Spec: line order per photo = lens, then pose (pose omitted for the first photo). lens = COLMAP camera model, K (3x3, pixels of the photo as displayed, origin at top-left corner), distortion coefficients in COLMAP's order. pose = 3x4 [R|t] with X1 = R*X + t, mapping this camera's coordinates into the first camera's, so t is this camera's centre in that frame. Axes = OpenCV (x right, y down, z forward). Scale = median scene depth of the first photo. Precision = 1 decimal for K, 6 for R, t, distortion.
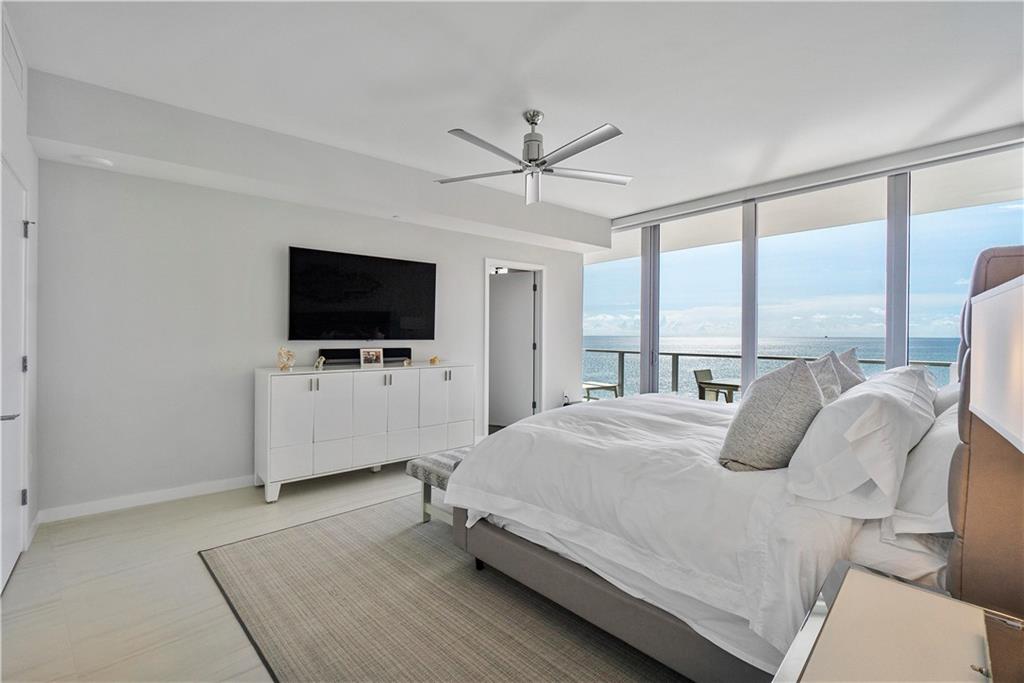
lens RADIAL K [[441.4, 0, 505.9], [0, 441.4, 336.6], [0, 0, 1]] dist [-0.002896, 0.000180]
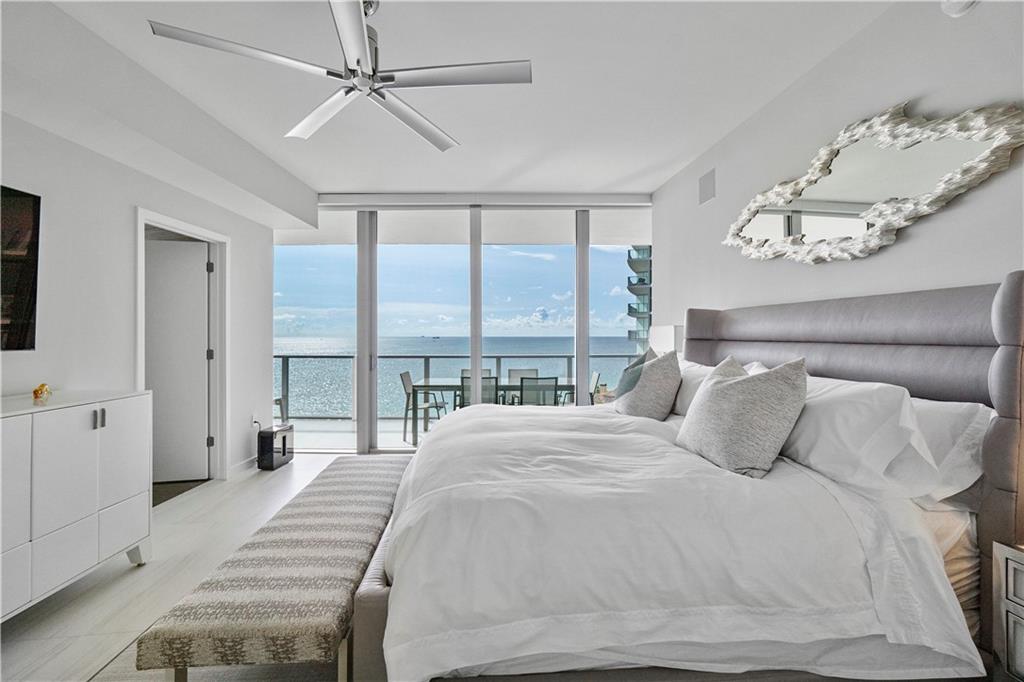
lens RADIAL K [[441.4, 0, 505.9], [0, 441.4, 336.1], [0, 0, 1]] dist [-0.002896, 0.000180]
pose [[0.643249, -0.006130, 0.765633, -0.195111], [0.007938, 0.999968, 0.001337, -0.003989], [-0.765616, 0.005218, 0.643277, 0.277650]]
